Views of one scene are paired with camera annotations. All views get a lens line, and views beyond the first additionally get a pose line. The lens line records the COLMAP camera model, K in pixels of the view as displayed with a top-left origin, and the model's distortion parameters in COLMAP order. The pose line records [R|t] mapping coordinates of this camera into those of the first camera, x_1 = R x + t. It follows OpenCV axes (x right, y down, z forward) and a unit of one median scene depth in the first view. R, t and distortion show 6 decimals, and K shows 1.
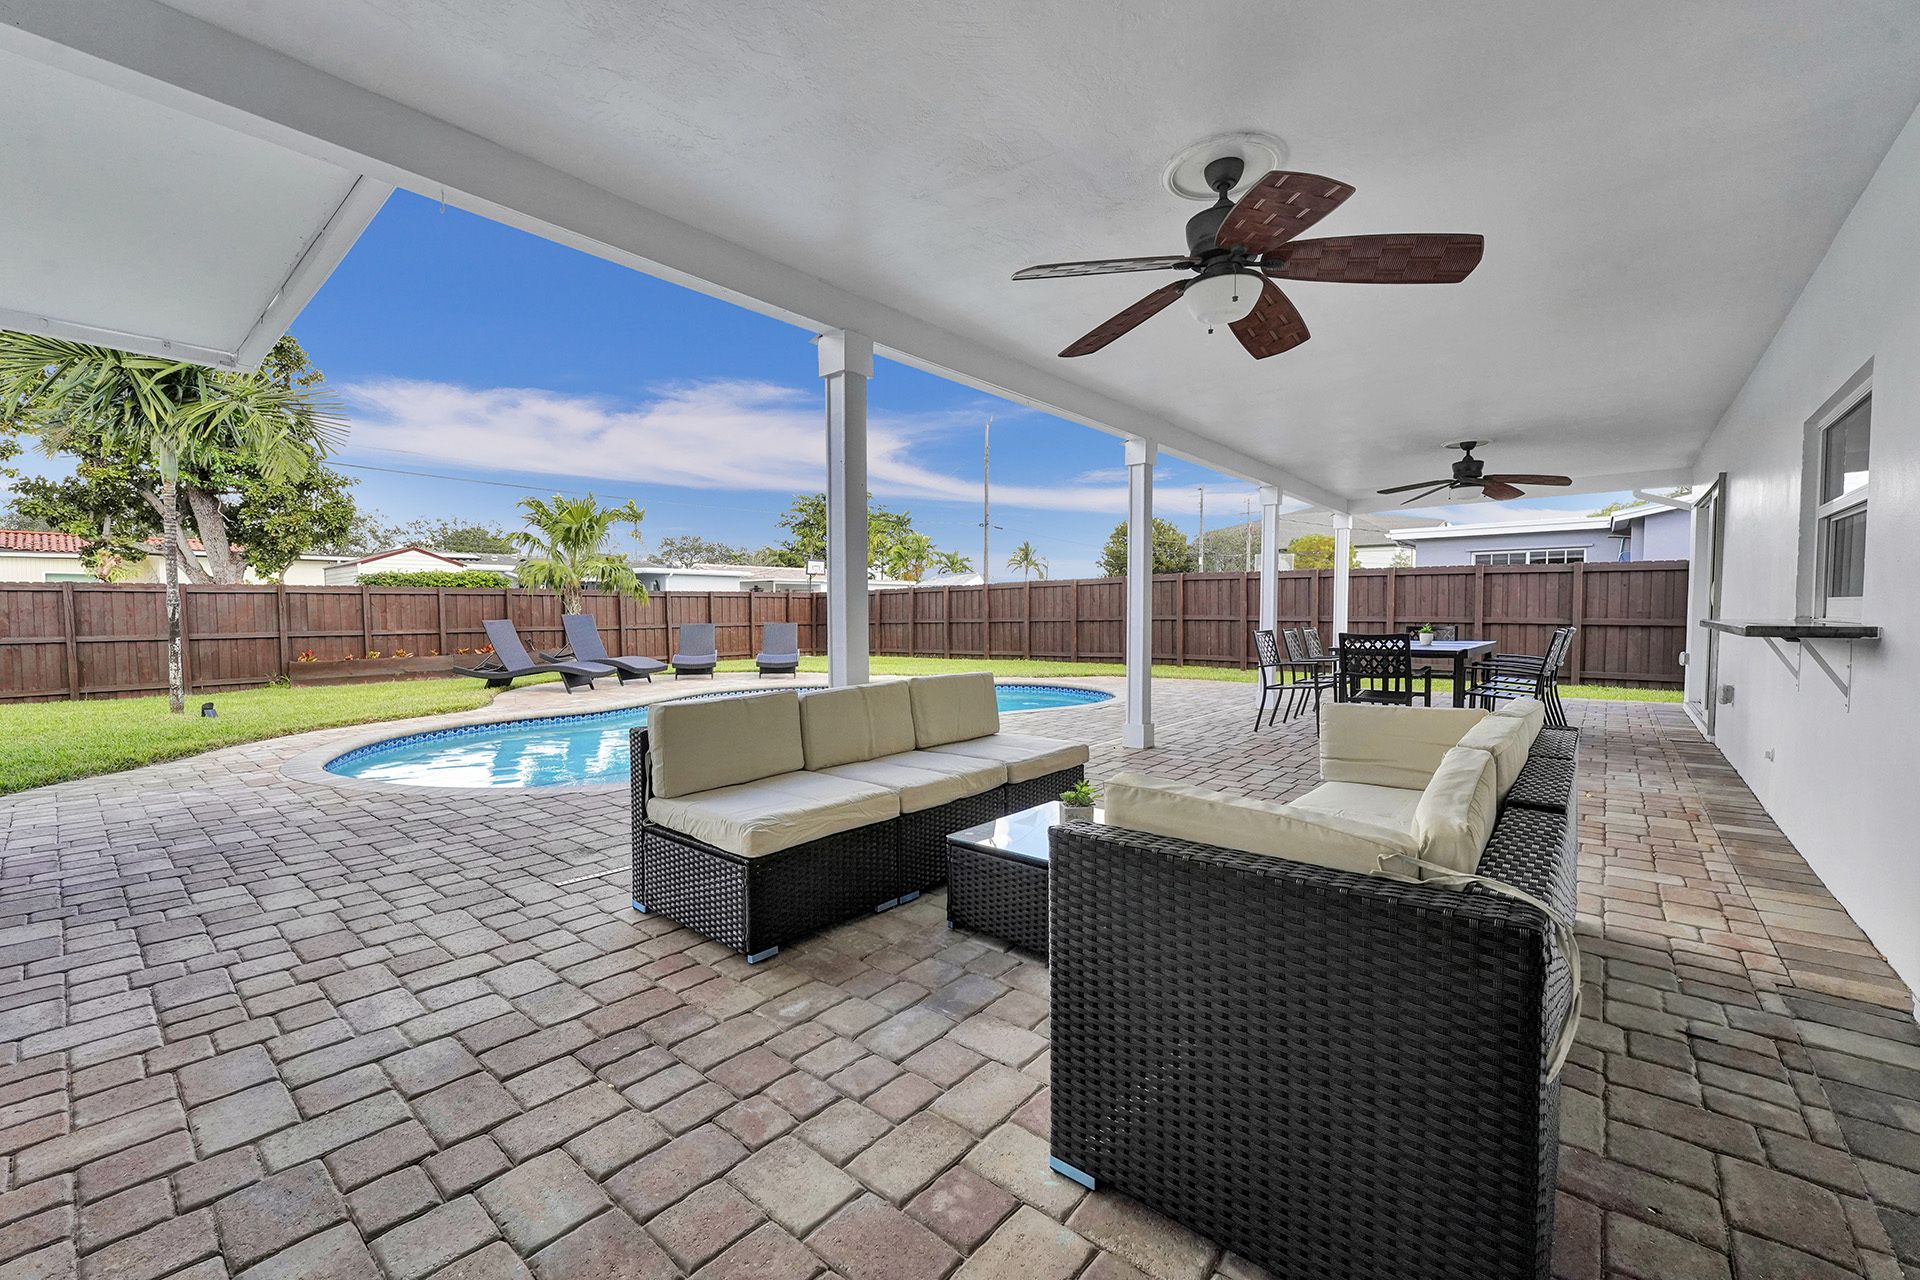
lens RADIAL K [[801.0, 0, 957.3], [0, 801.0, 634.0], [0, 0, 1]] dist [-0.002446, 0.000171]
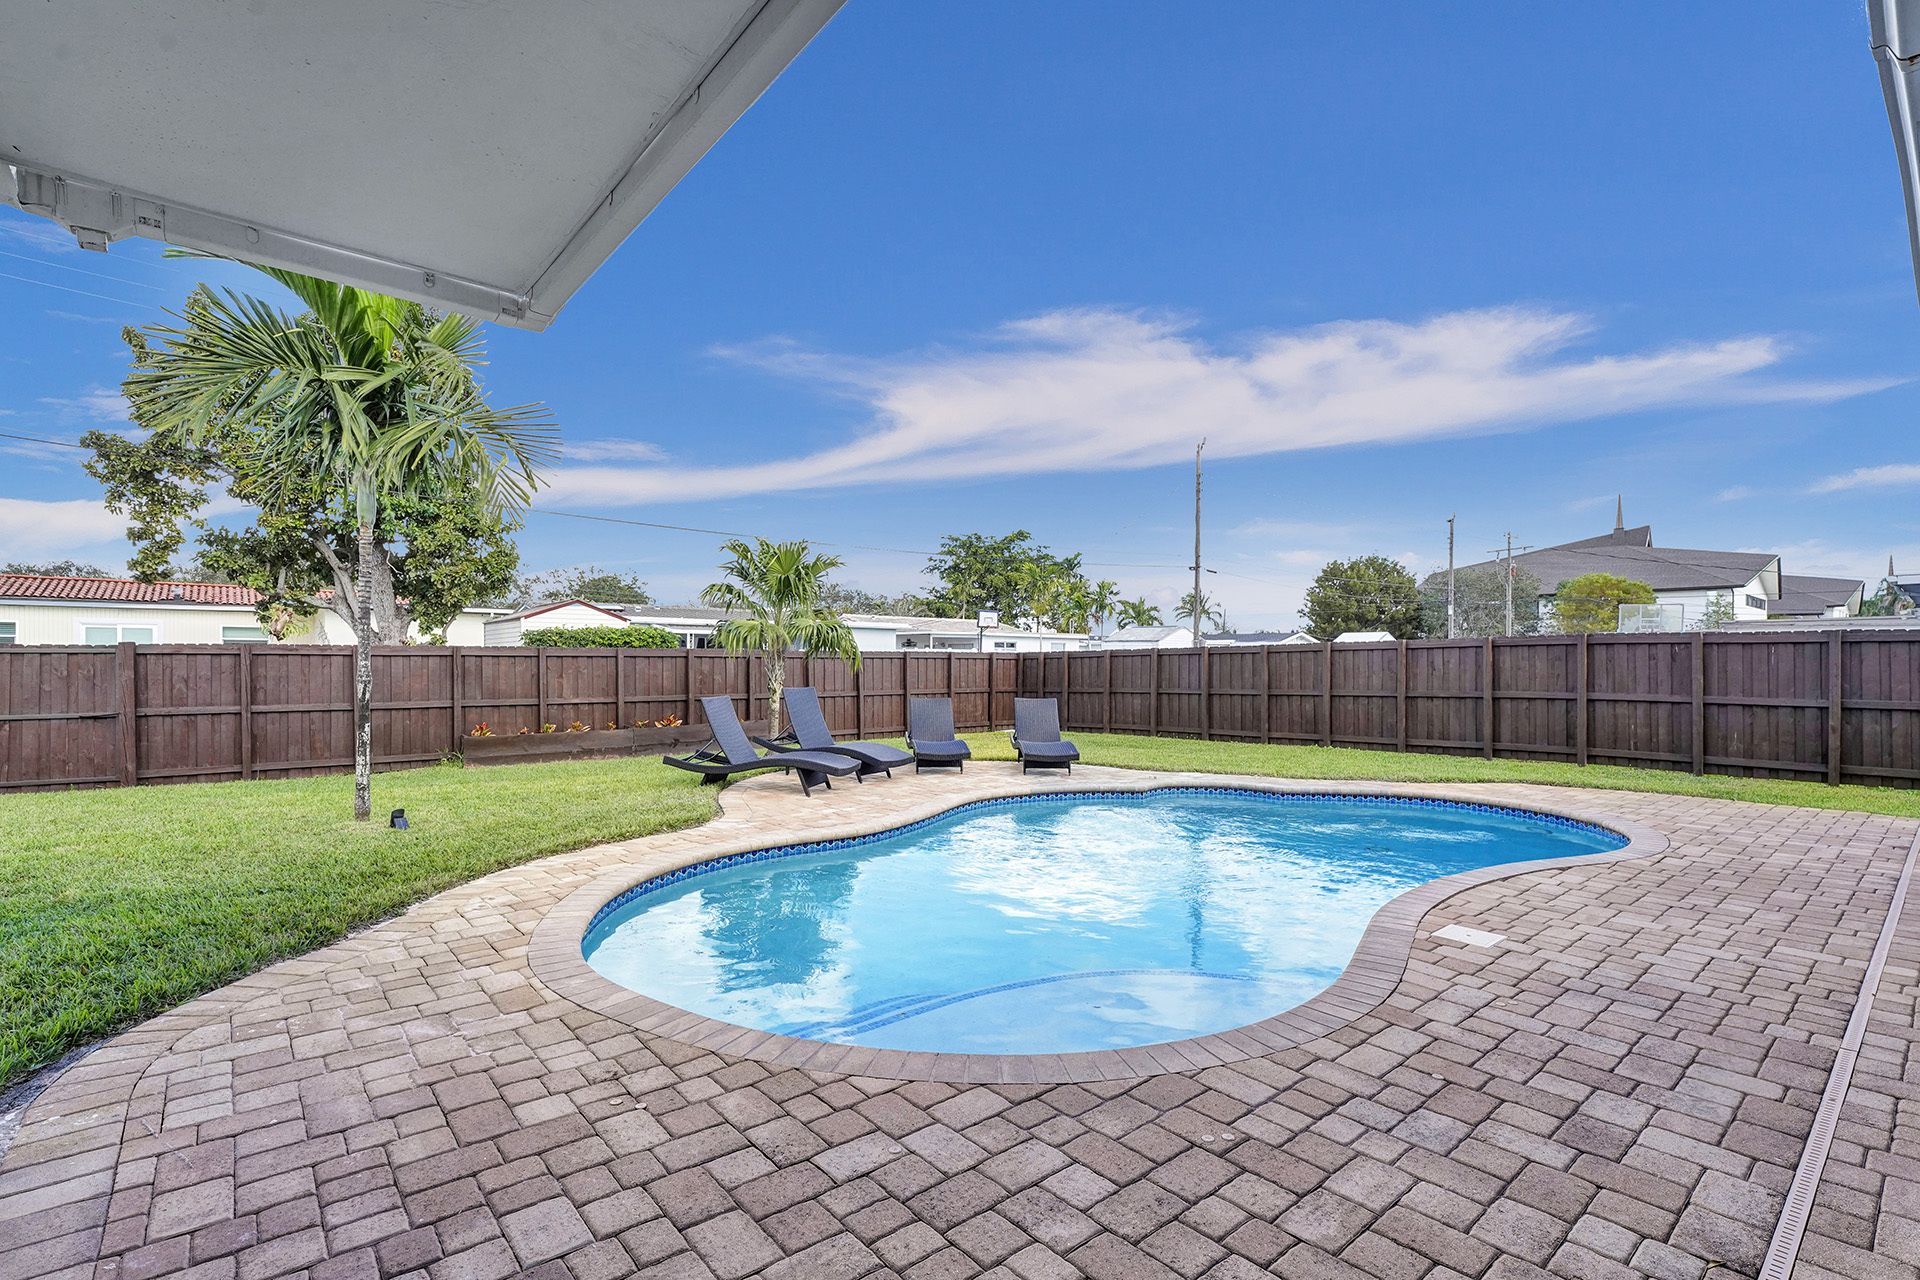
lens RADIAL K [[910.6, 0, 960.7], [0, 910.6, 654.8], [0, 0, 1]] dist [-0.002549, 0.000472]
pose [[0.985887, 0.006042, -0.167305, -0.111752], [-0.012923, 0.999113, -0.040073, -0.015192], [0.166915, 0.041670, 0.985090, 0.095697]]
